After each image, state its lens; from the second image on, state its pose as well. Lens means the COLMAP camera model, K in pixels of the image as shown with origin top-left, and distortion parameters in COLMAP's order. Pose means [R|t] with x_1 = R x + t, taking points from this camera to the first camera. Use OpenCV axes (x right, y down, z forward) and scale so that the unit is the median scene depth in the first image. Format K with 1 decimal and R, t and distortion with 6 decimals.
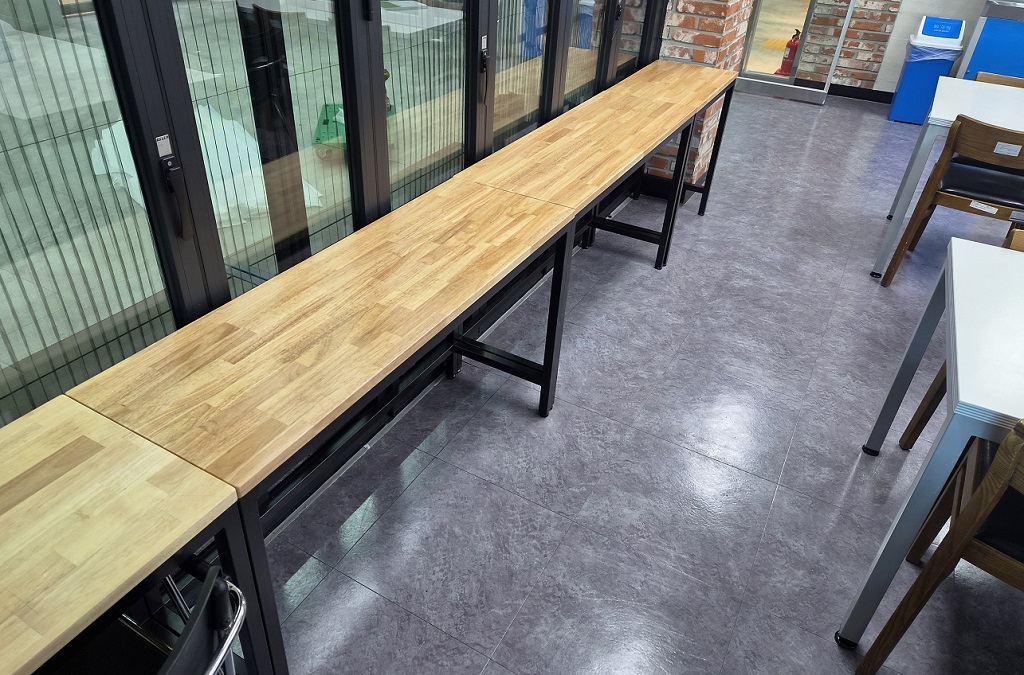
lens RADIAL K [[693.3, 0, 509.6], [0, 693.3, 291.9], [0, 0, 1]] dist [0.060080, -0.052683]
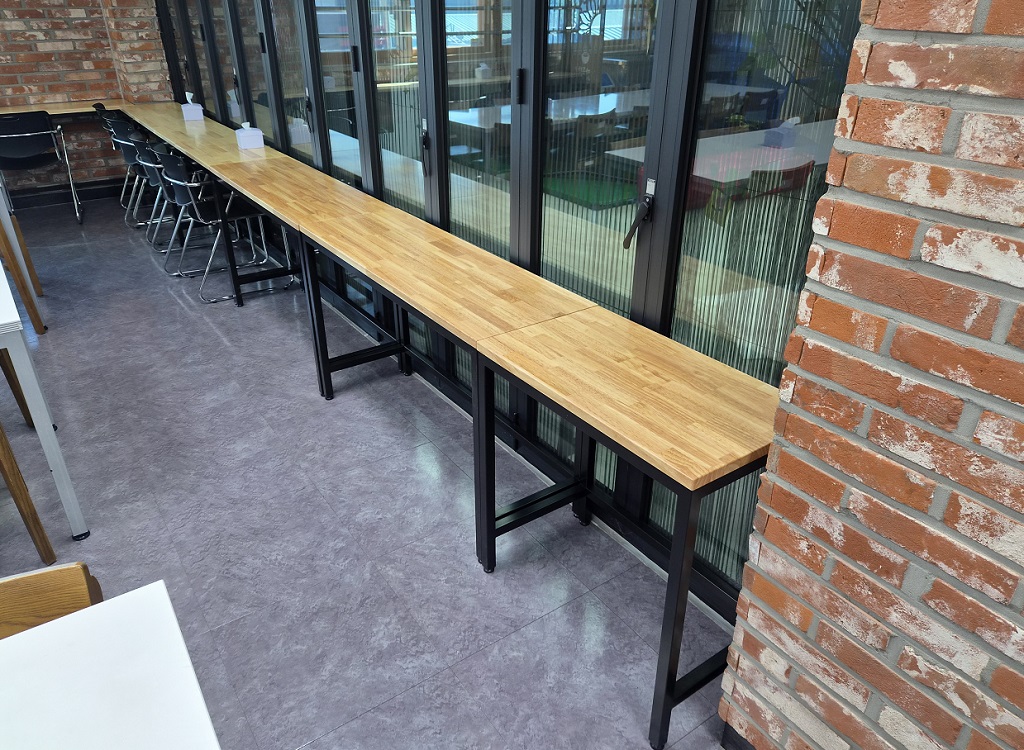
lens RADIAL K [[710.6, 0, 512.0], [0, 710.6, 375.0], [0, 0, 1]] dist [0.055408, -0.048591]
pose [[-0.431488, 0.377131, -0.819506, 0.950996], [-0.495045, 0.660438, 0.564581, -0.749090], [0.754154, 0.649303, -0.098274, 1.354936]]
